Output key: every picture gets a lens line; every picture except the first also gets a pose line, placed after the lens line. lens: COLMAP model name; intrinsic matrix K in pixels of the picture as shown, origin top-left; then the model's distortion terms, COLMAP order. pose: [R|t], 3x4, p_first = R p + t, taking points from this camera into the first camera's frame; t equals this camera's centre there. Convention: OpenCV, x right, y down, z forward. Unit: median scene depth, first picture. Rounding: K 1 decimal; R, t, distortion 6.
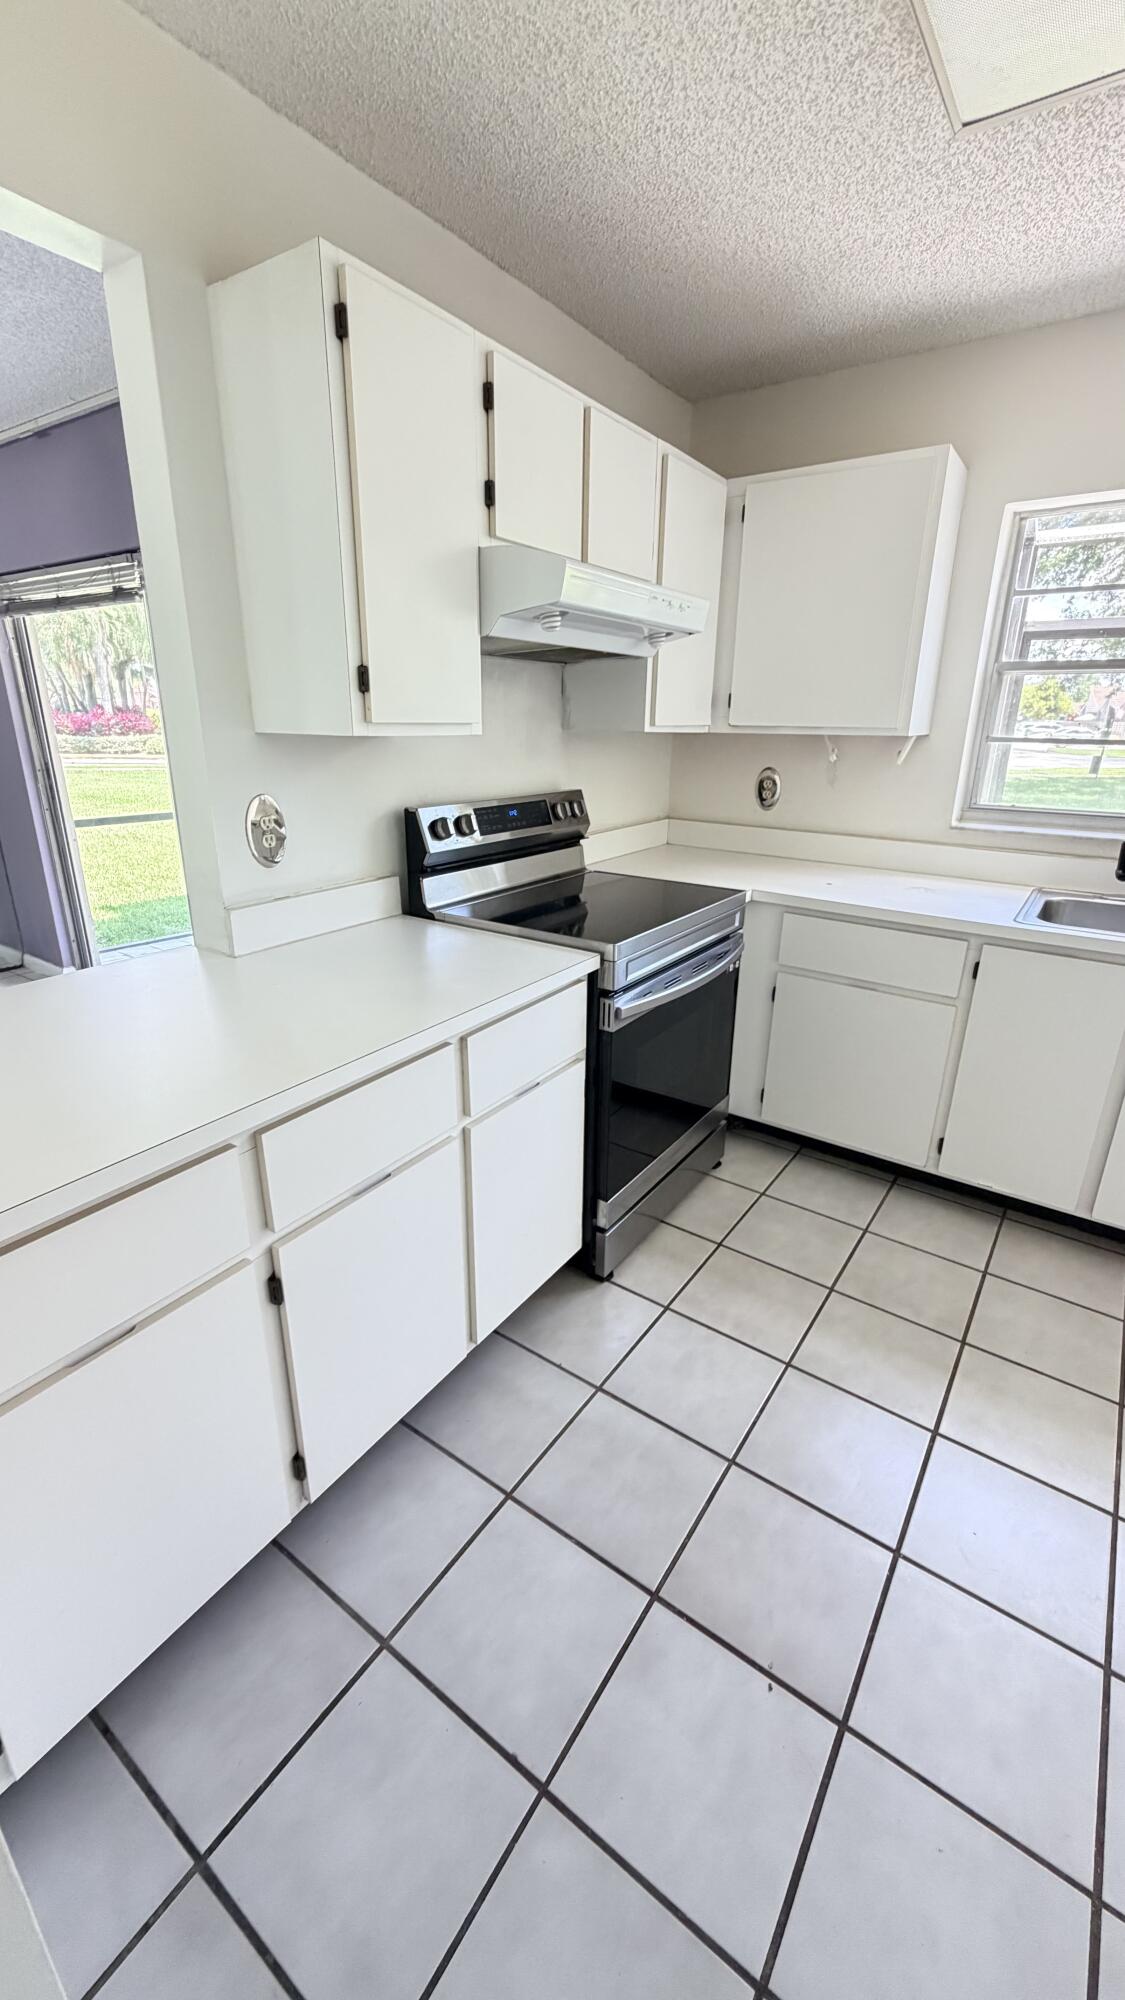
lens RADIAL K [[803.4, 0, 564.8], [0, 803.4, 992.0], [0, 0, 1]] dist [0.002804, 0.000167]
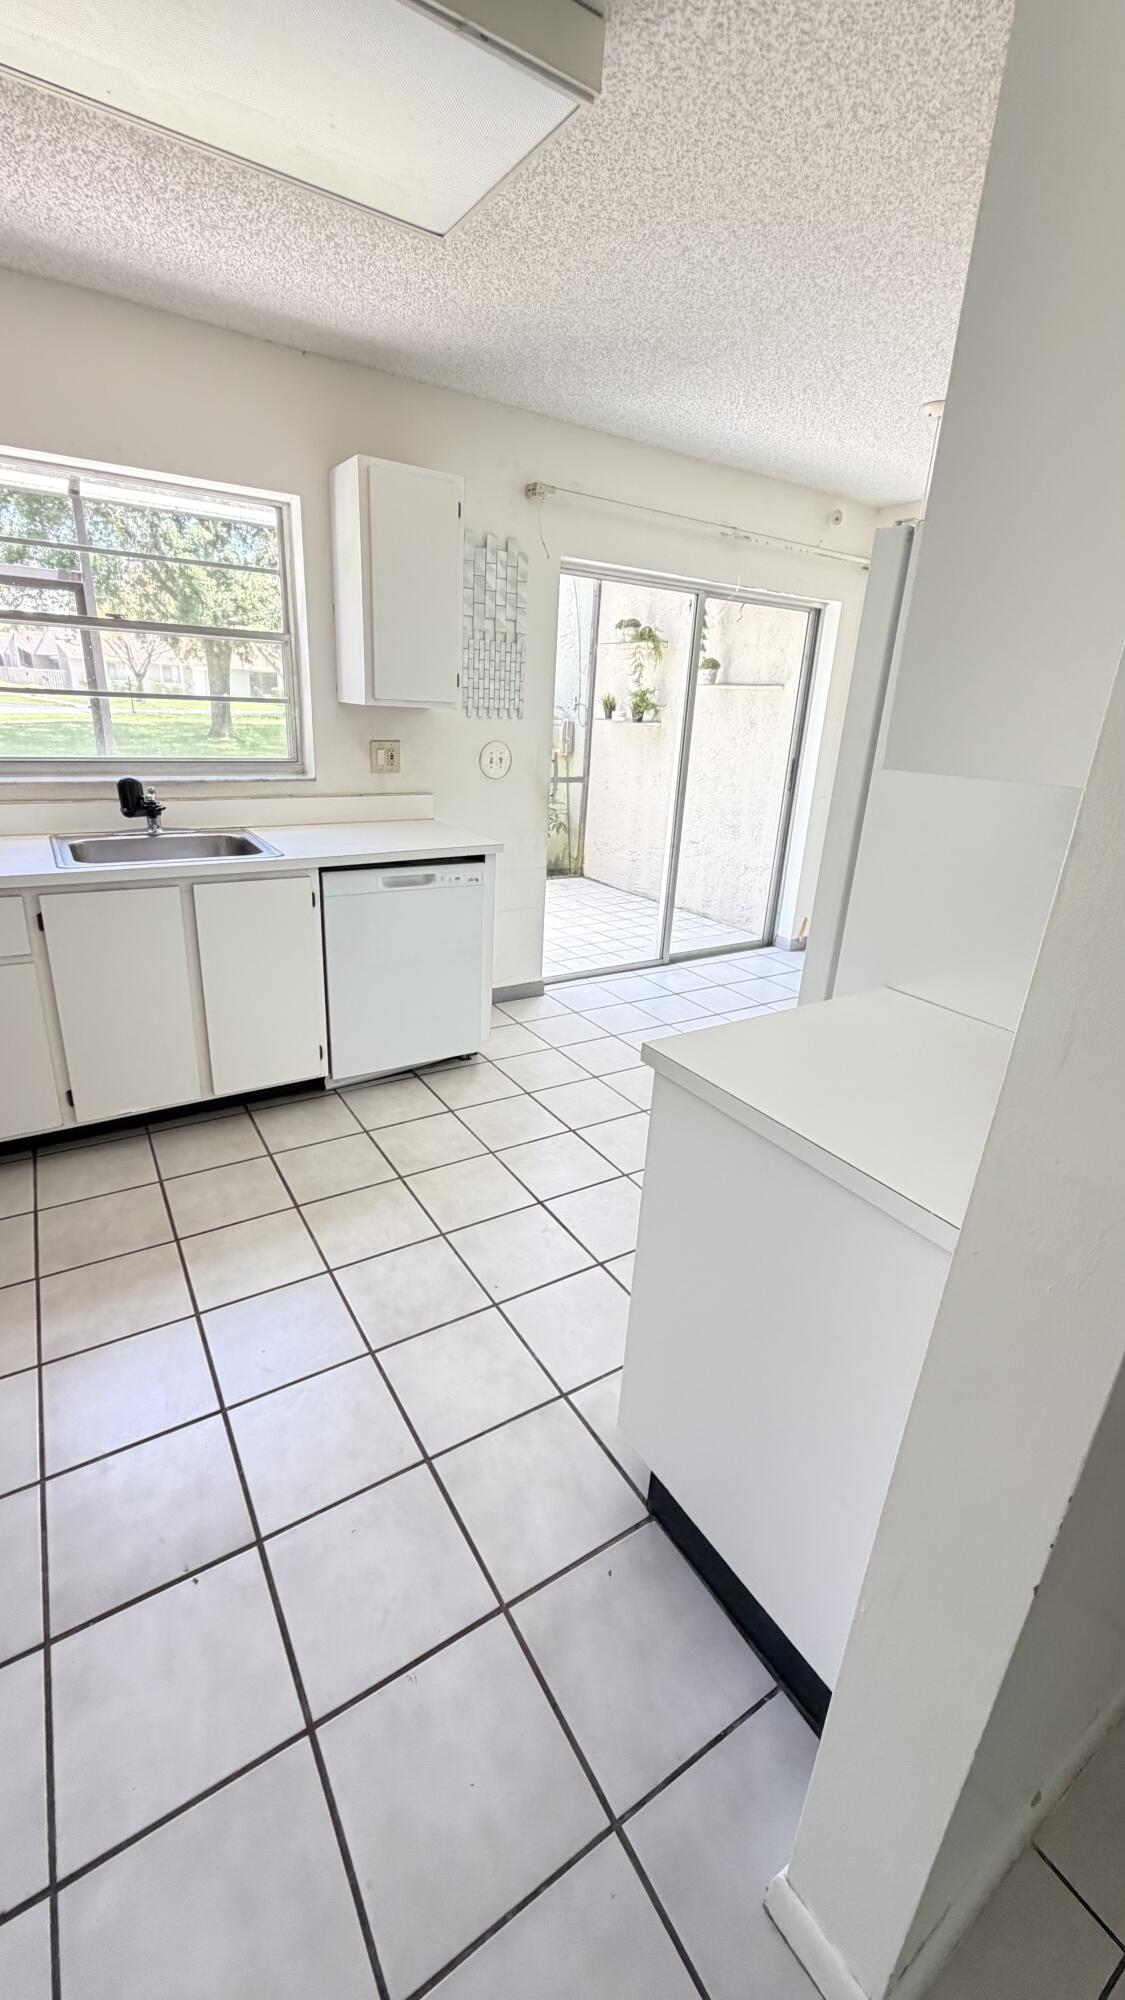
lens RADIAL K [[803.4, 0, 558.9], [0, 803.4, 998.9], [0, 0, 1]] dist [0.002804, 0.000167]
pose [[0.390047, -0.318043, 0.864125, -0.139719], [0.260956, 0.938160, 0.227502, 0.003679], [-0.883043, 0.136763, 0.448922, -0.016955]]
